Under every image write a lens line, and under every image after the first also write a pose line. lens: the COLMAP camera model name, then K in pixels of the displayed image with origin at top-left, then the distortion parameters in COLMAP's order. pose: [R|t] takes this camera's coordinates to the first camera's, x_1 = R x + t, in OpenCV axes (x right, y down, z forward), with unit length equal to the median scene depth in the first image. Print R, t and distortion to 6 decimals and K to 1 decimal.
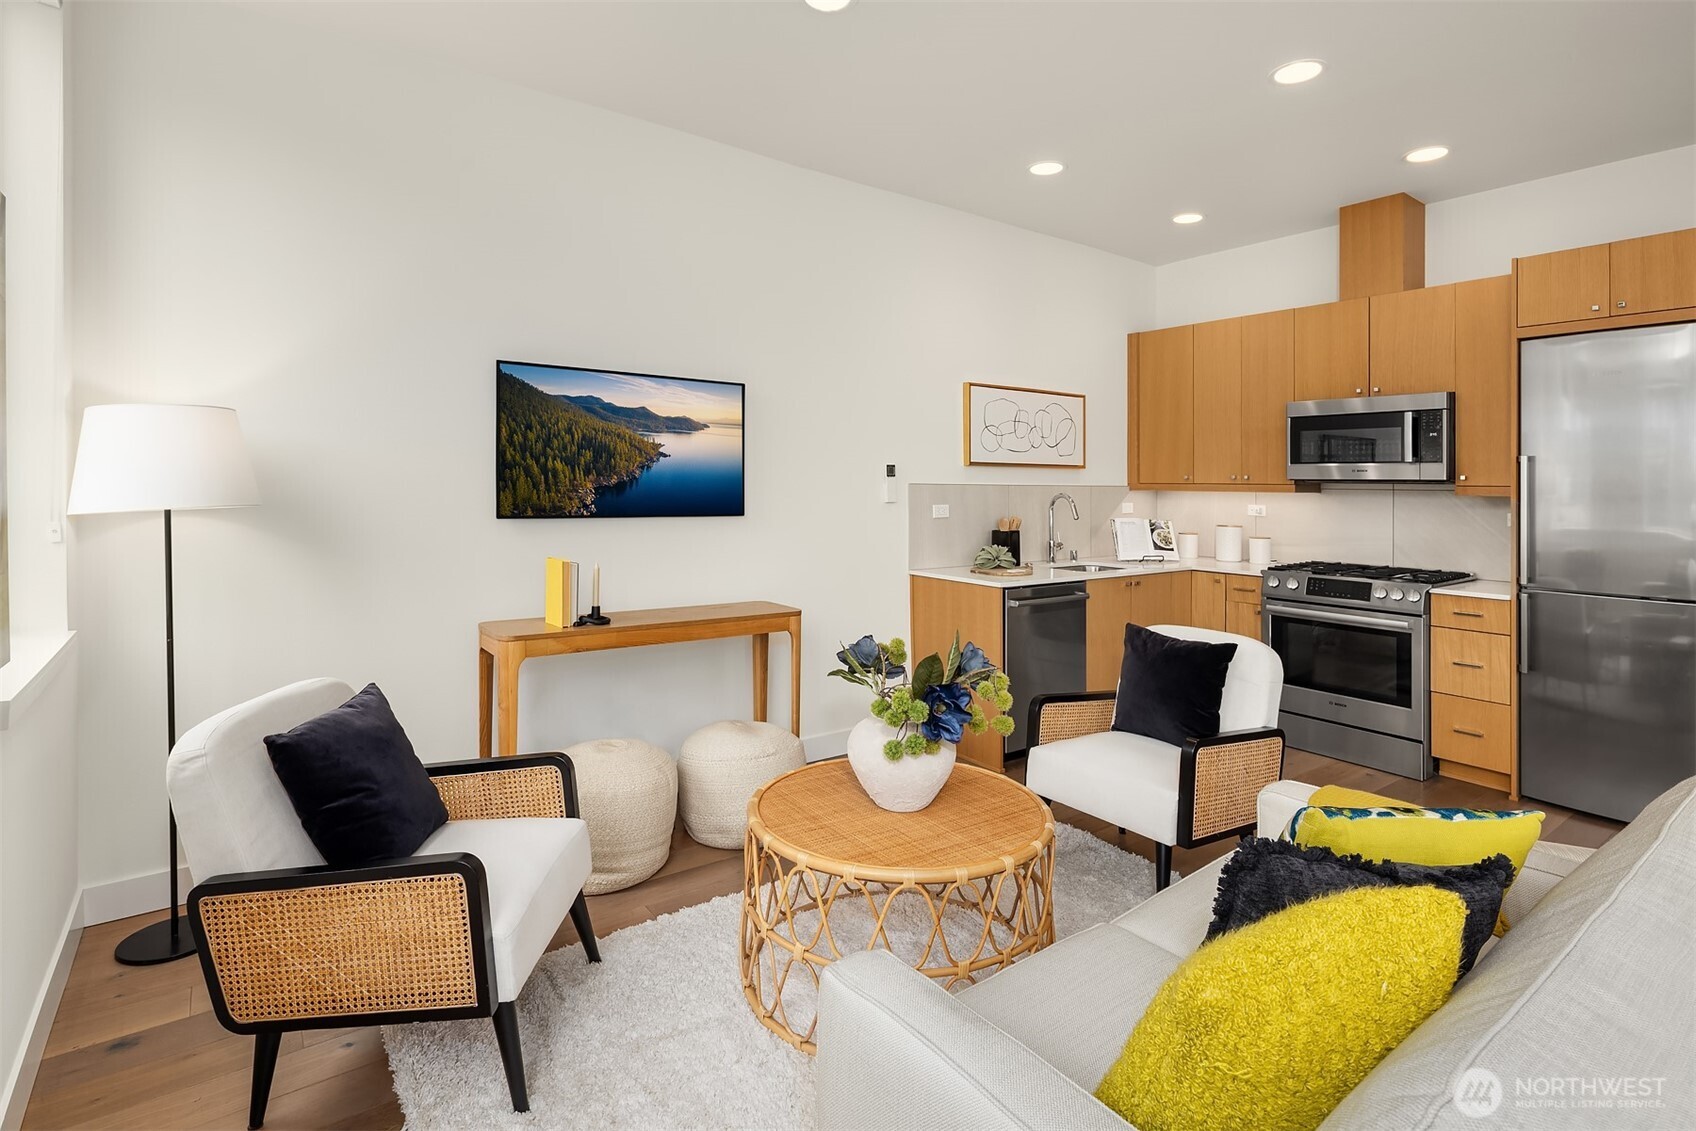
lens RADIAL K [[831.4, 0, 829.7], [0, 831.4, 471.8], [0, 0, 1]] dist [-0.004985, -0.001269]
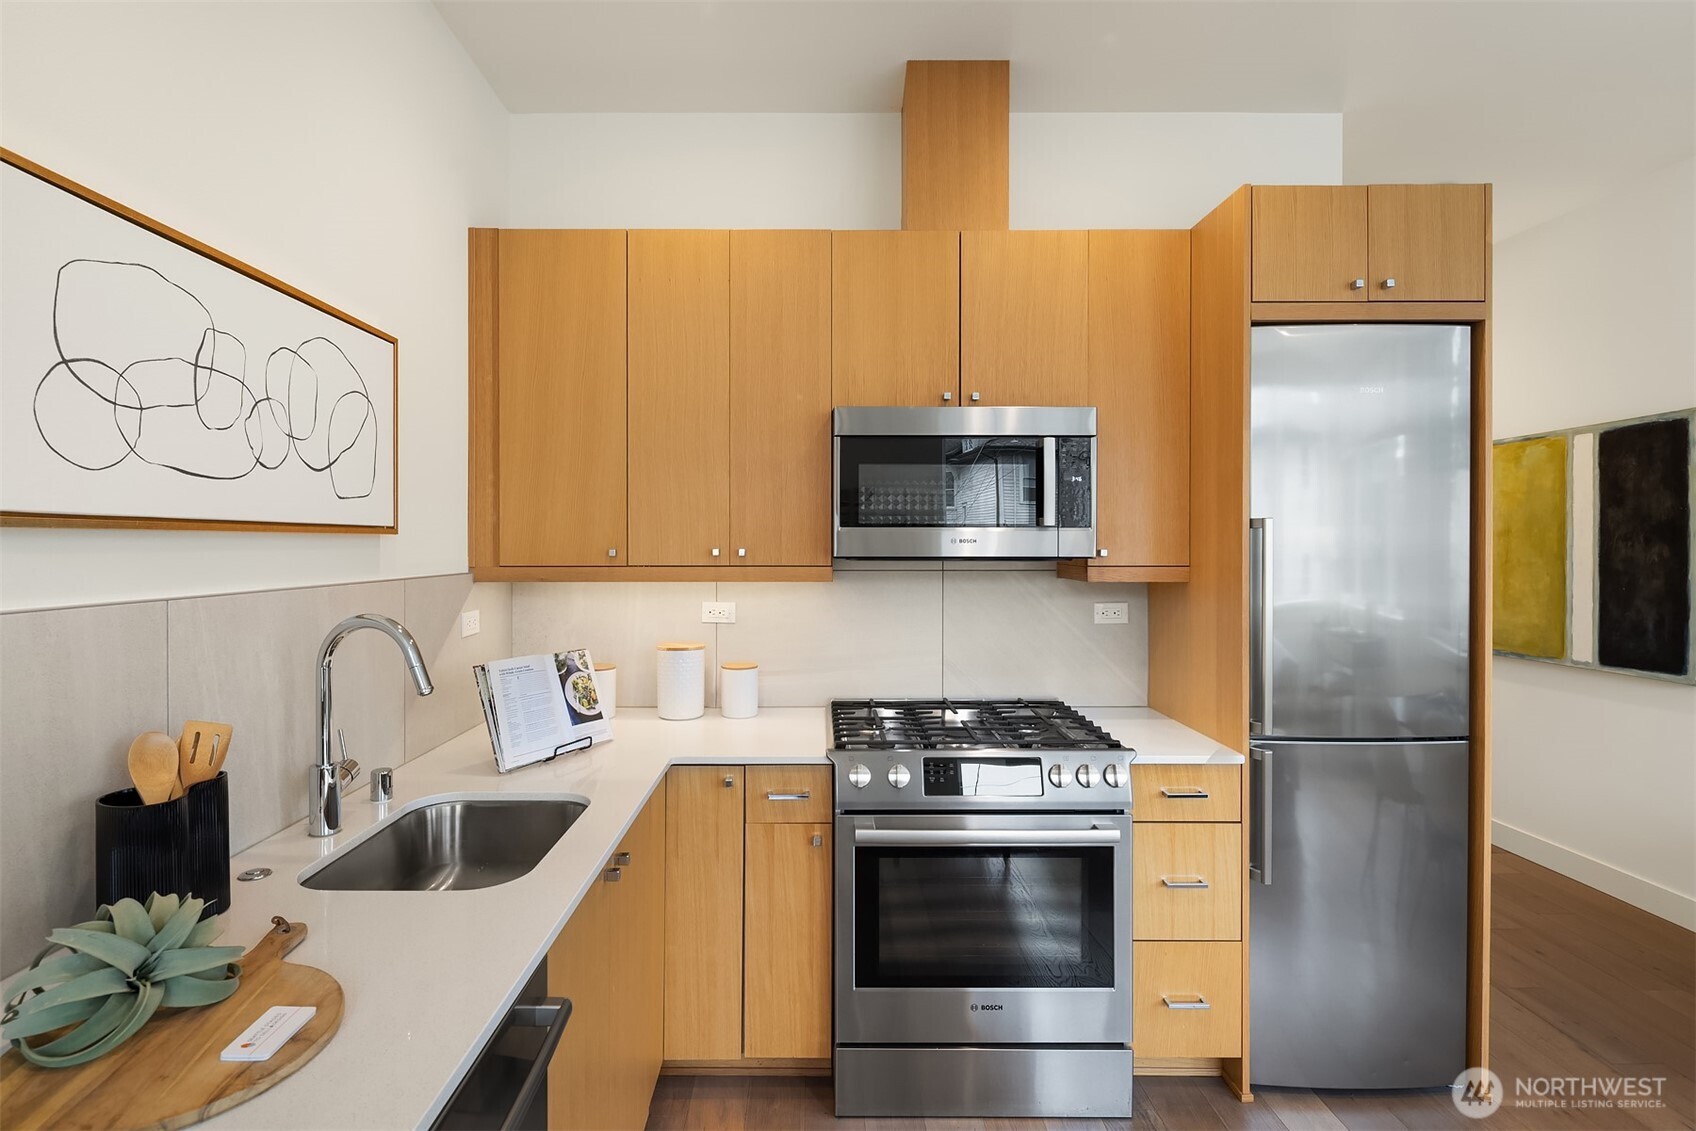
lens RADIAL K [[844.4, 0, 808.8], [0, 844.4, 536.3], [0, 0, 1]] dist [-0.003619, -0.000463]
pose [[0.593095, -0.003955, 0.805123, 0.138873], [-0.004096, 0.999960, 0.007929, -0.008546], [-0.805122, -0.008001, 0.593055, 0.784852]]
